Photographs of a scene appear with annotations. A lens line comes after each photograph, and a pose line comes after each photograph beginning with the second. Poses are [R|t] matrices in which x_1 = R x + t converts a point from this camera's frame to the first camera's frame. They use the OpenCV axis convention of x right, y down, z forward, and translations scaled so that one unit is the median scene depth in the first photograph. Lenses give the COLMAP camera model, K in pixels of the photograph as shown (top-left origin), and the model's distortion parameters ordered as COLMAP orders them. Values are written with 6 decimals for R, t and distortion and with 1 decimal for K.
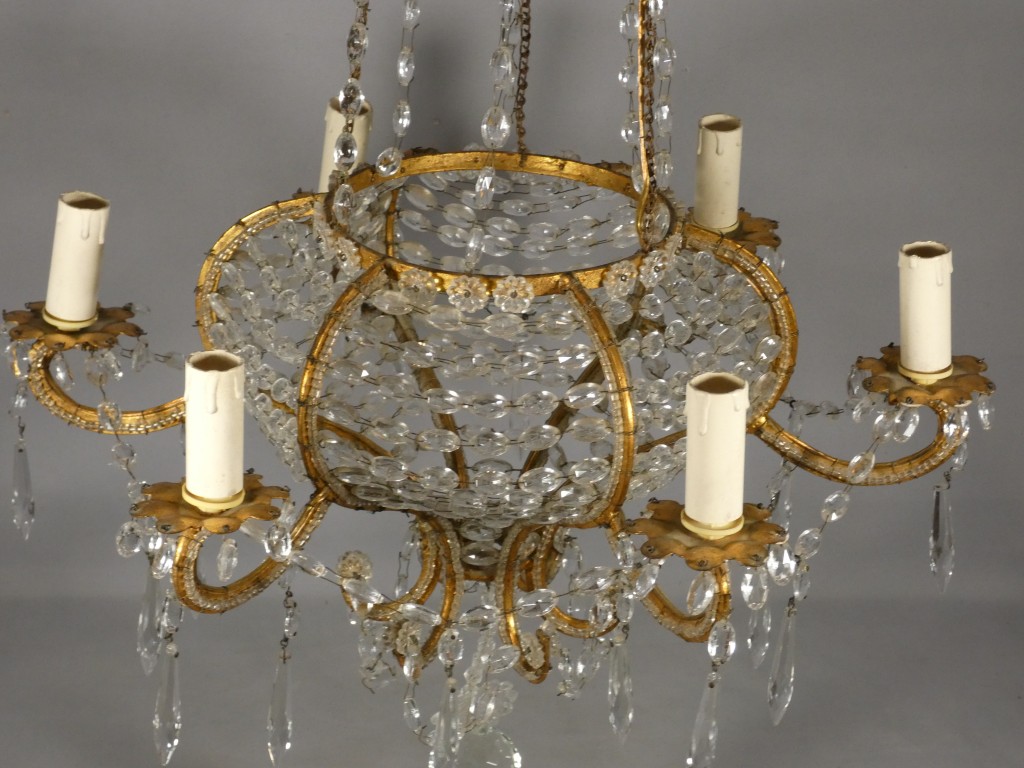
lens RADIAL K [[2543.2, 0, 522.1], [0, 2543.2, 380.1], [0, 0, 1]] dist [0.348465, 0.000000]
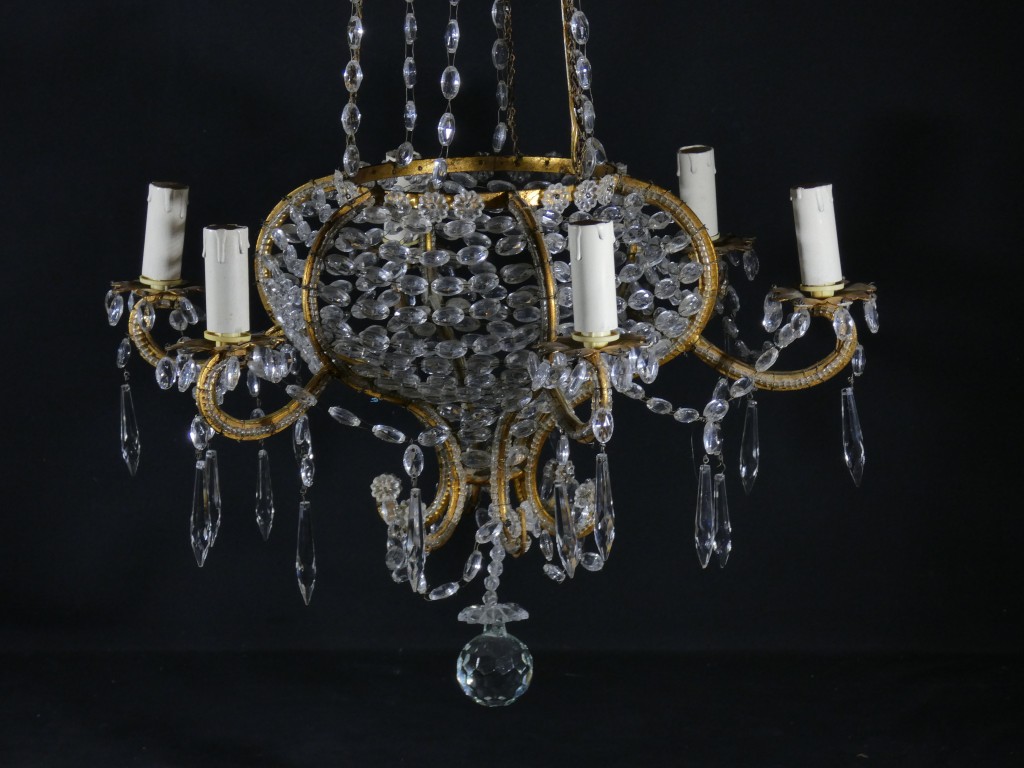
lens RADIAL K [[2856.3, 0, 522.4], [0, 2856.3, 382.3], [0, 0, 1]] dist [0.485019, 0.000000]
pose [[0.986548, -0.036887, -0.159253, 0.239711], [0.000316, 0.974638, -0.223788, 0.360793], [0.163469, 0.220728, 0.961539, -0.361885]]
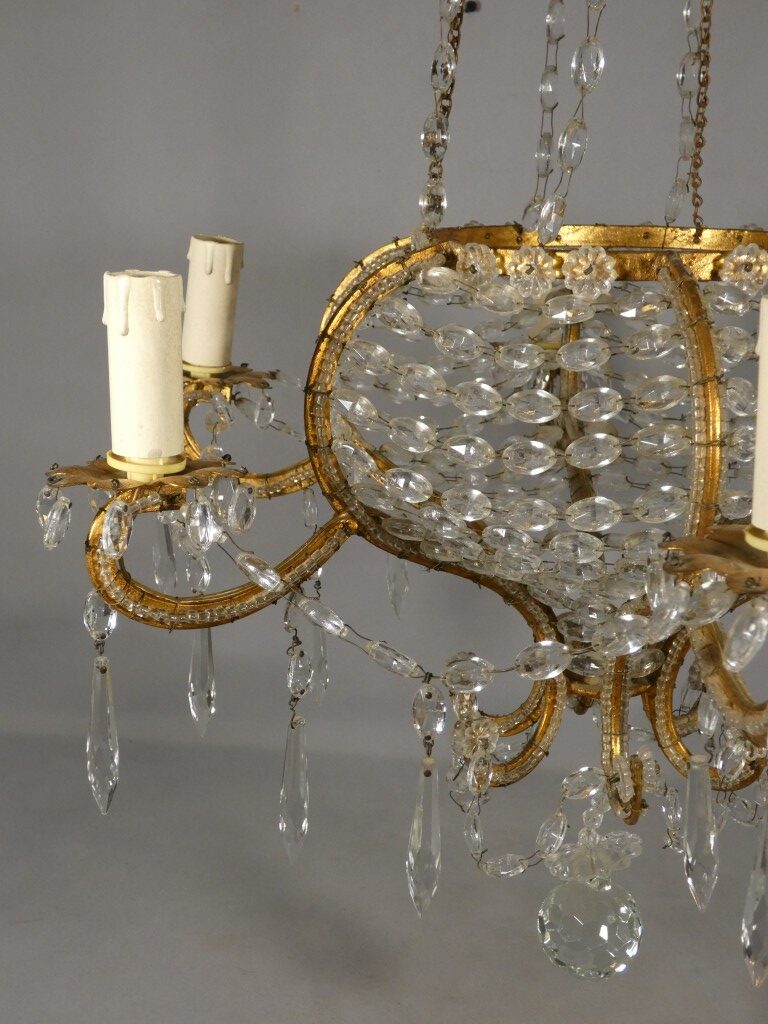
lens RADIAL K [[1318.1, 0, 390.1], [0, 1318.1, 519.8], [0, 0, 1]] dist [0.034475, 0.000000]
pose [[0.915014, 0.076226, -0.396156, 0.099036], [-0.142512, 0.979749, -0.140648, 0.097710], [0.377412, 0.185152, 0.907347, 0.595864]]
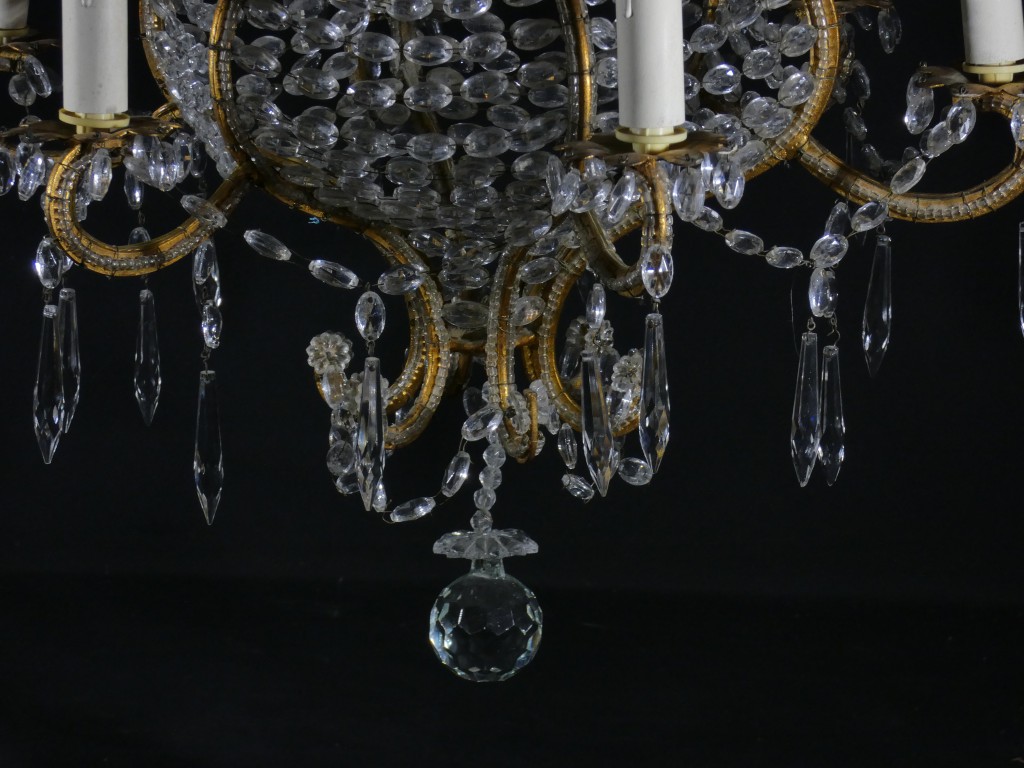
lens RADIAL K [[4206.5, 0, 525.1], [0, 4206.5, 403.3], [0, 0, 1]] dist [0.498062, 0.000000]
pose [[0.986458, -0.001256, -0.164010, 0.236829], [-0.027576, 0.984465, -0.173403, 0.349589], [0.161680, 0.175577, 0.971098, -0.333121]]
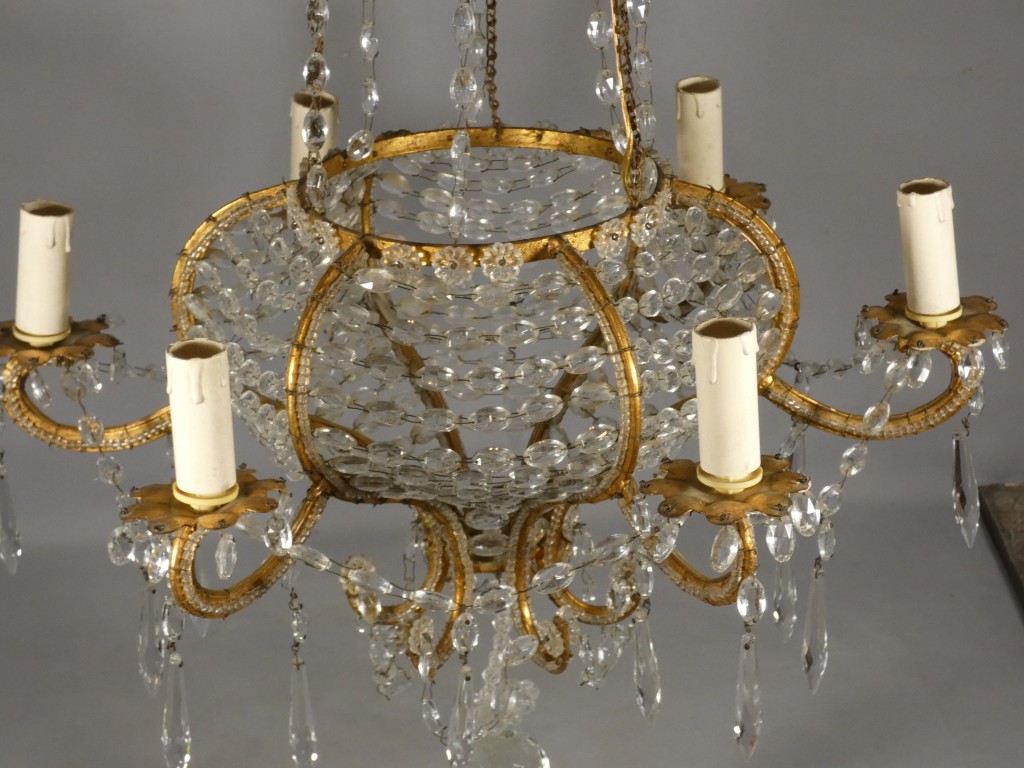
lens RADIAL K [[2543.2, 0, 521.2], [0, 2543.2, 376.6], [0, 0, 1]] dist [0.348465, 0.000000]
pose [[0.996547, -0.082565, 0.008731, -0.007566], [0.082771, 0.996212, -0.026658, 0.033495], [-0.006497, 0.027288, 0.999606, 0.040716]]
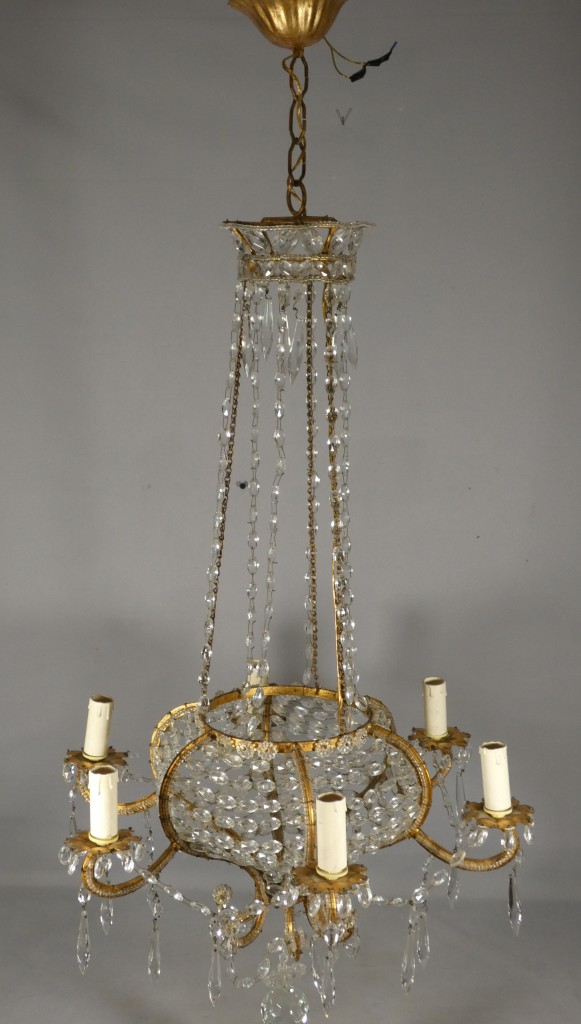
lens RADIAL K [[1350.1, 0, 269.3], [0, 1350.1, 518.1], [0, 0, 1]] dist [0.045917, 0.000000]
pose [[0.956920, 0.012684, -0.290075, 0.291985], [-0.082349, 0.969878, -0.229249, 0.031441], [0.278430, 0.243260, 0.929140, -0.044884]]
